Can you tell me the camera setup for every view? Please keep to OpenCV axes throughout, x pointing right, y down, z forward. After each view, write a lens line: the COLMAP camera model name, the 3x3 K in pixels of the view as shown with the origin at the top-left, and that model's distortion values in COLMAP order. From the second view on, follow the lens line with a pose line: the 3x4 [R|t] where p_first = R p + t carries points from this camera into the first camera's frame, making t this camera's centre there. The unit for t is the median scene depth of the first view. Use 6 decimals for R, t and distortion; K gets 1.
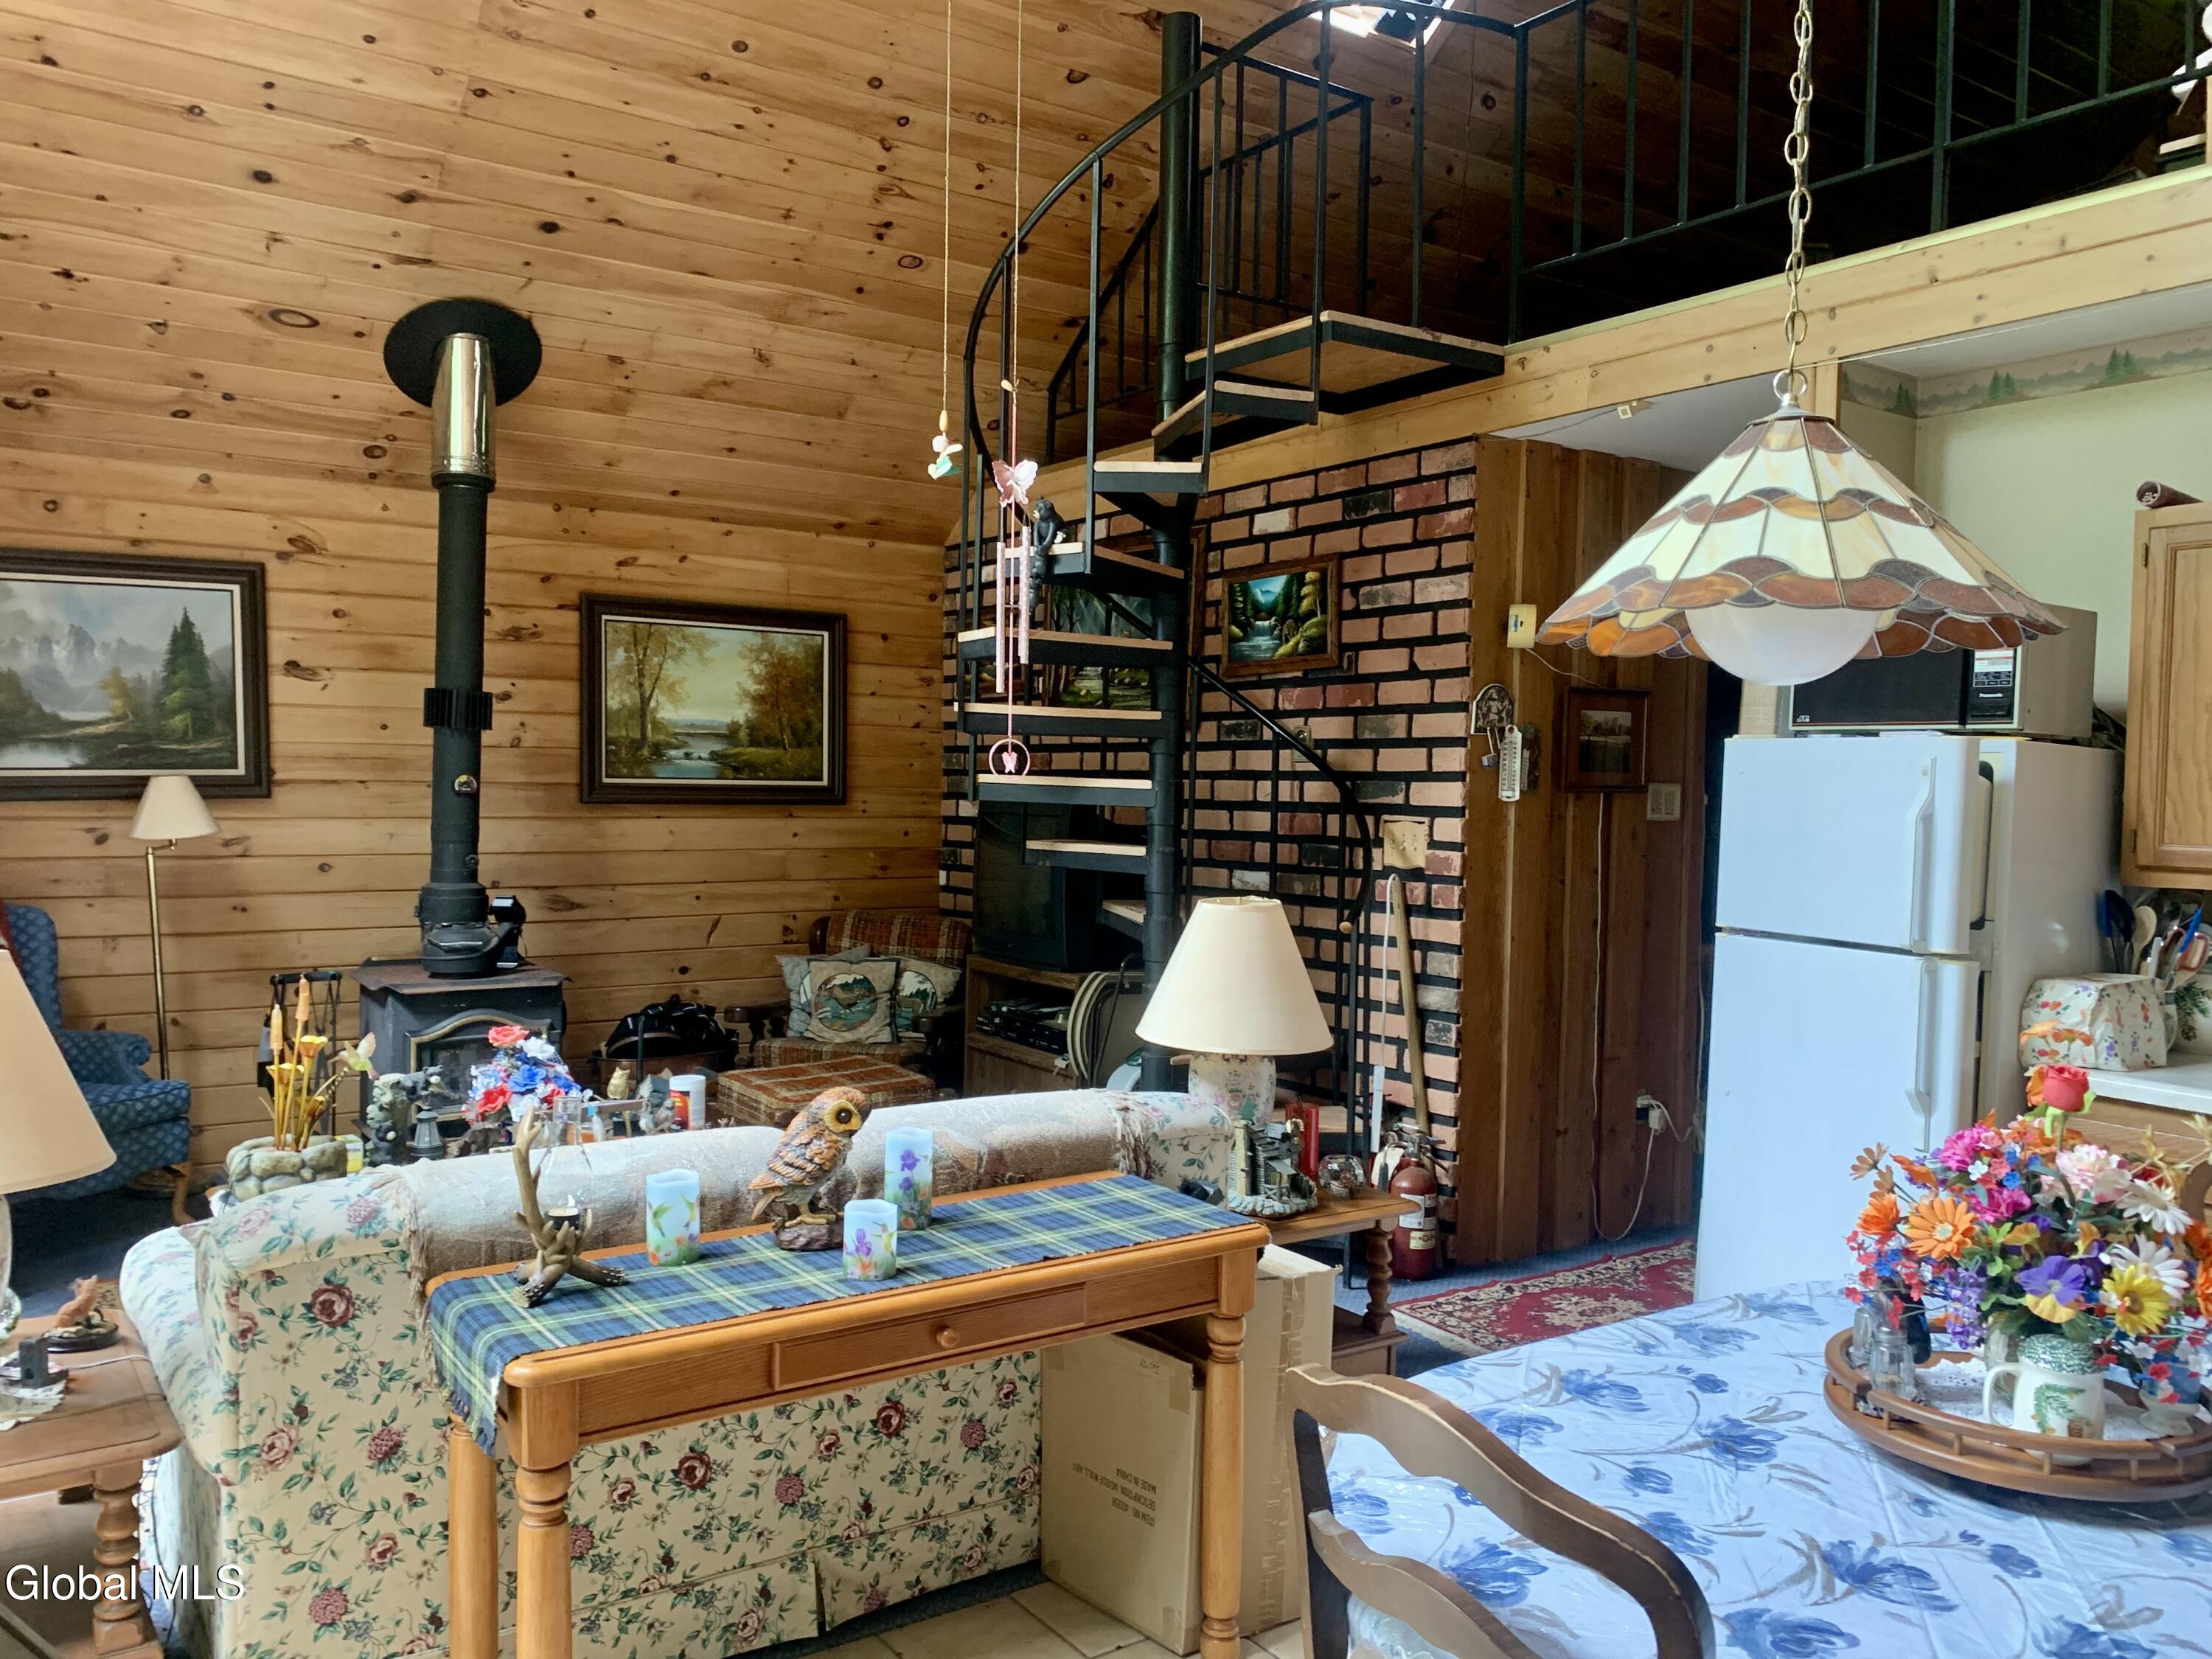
lens RADIAL K [[1691.9, 0, 1116.7], [0, 1691.9, 825.1], [0, 0, 1]] dist [0.062886, -0.080579]
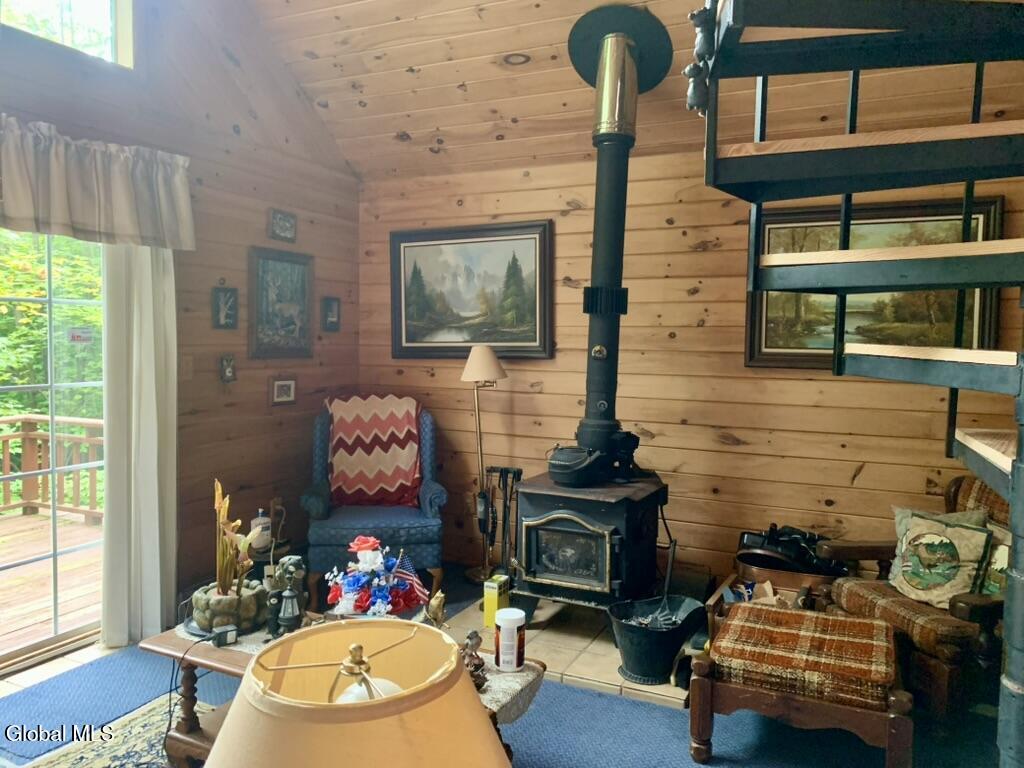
lens RADIAL K [[783.2, 0, 506.0], [0, 783.2, 376.9], [0, 0, 1]] dist [0.062886, -0.080579]
pose [[0.480755, 0.034091, -0.876192, 0.158349], [-0.030486, 0.999290, 0.022154, -0.014665], [0.876325, 0.016061, 0.481453, 0.596330]]
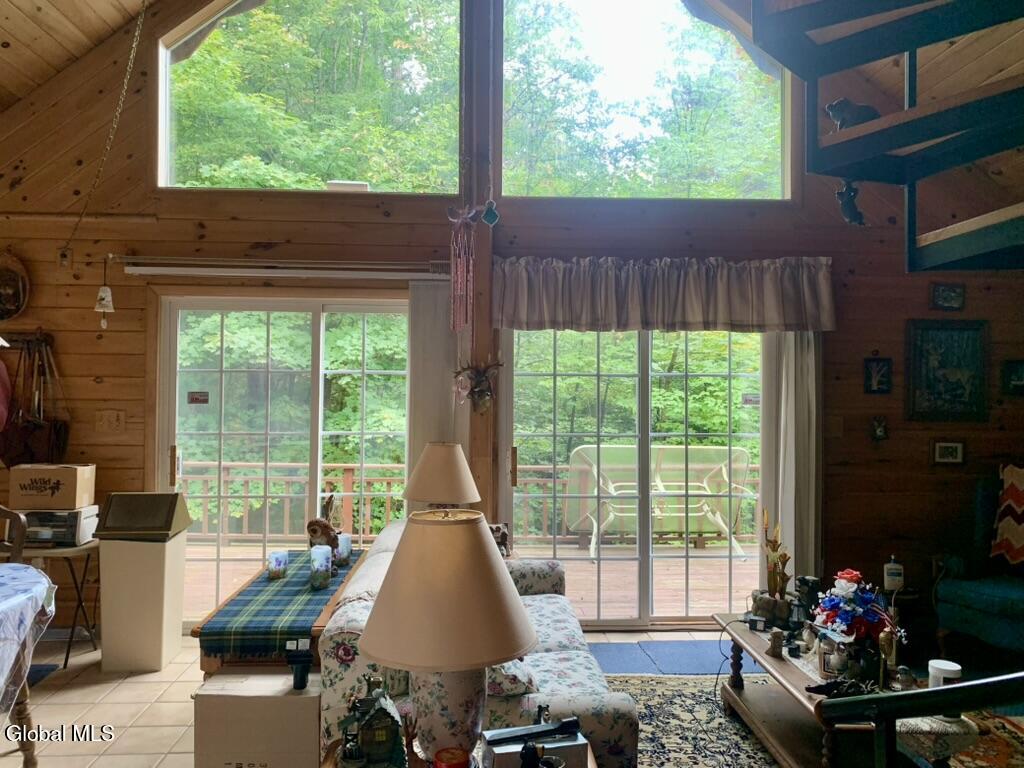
lens RADIAL K [[783.2, 0, 505.5], [0, 783.2, 380.6], [0, 0, 1]] dist [0.062886, -0.080579]
pose [[-0.531476, -0.027978, -0.846611, 0.310333], [-0.042159, 0.999089, -0.006551, -0.026516], [0.846024, 0.032211, -0.532171, 0.825232]]
